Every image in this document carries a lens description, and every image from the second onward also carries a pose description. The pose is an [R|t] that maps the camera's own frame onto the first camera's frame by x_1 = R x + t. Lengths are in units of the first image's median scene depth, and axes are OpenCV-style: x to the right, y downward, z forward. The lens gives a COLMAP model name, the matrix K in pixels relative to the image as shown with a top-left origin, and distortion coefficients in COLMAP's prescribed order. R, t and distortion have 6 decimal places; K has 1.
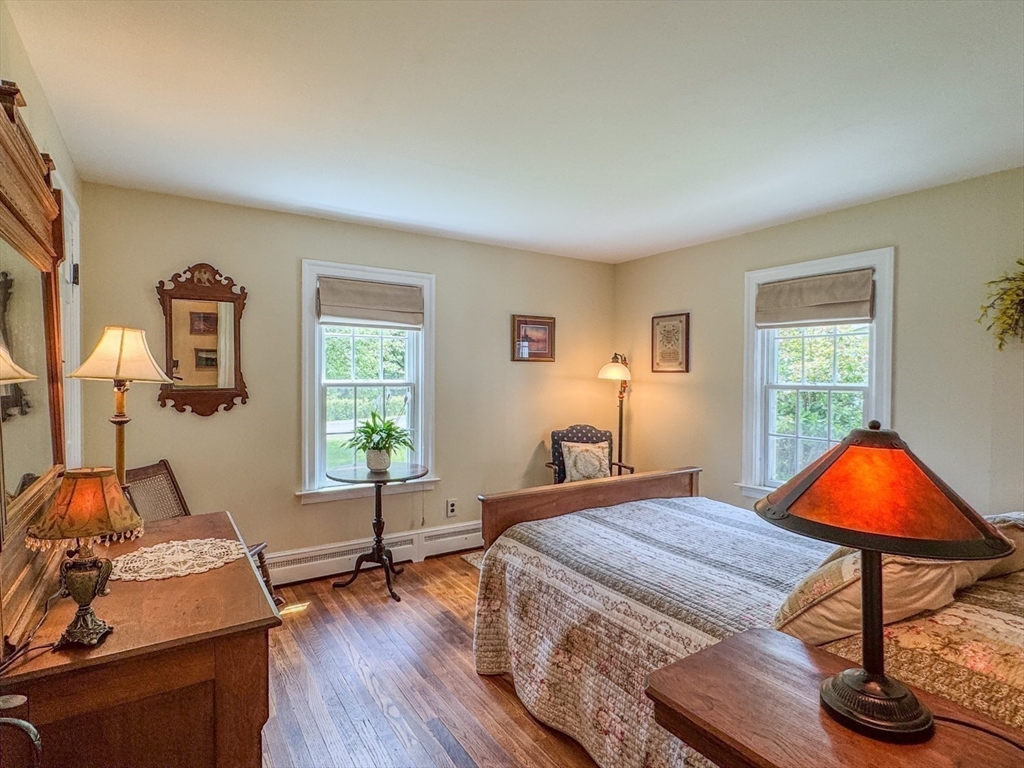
lens RADIAL K [[540.2, 0, 513.9], [0, 540.2, 382.6], [0, 0, 1]] dist [-0.002112, 0.000374]
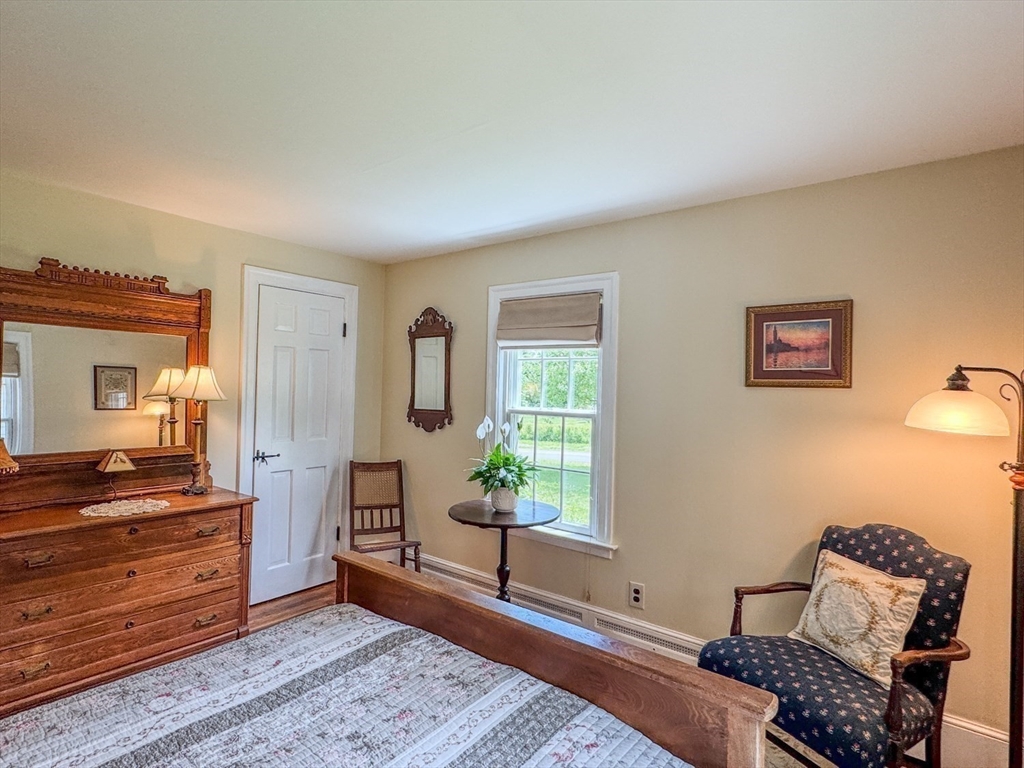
lens RADIAL K [[540.2, 0, 512.2], [0, 540.2, 386.6], [0, 0, 1]] dist [-0.002112, 0.000374]
pose [[0.324620, -0.002483, -0.945841, 0.584858], [-0.039601, 0.999084, -0.016214, -0.025590], [0.945015, 0.042720, 0.324225, 0.711669]]
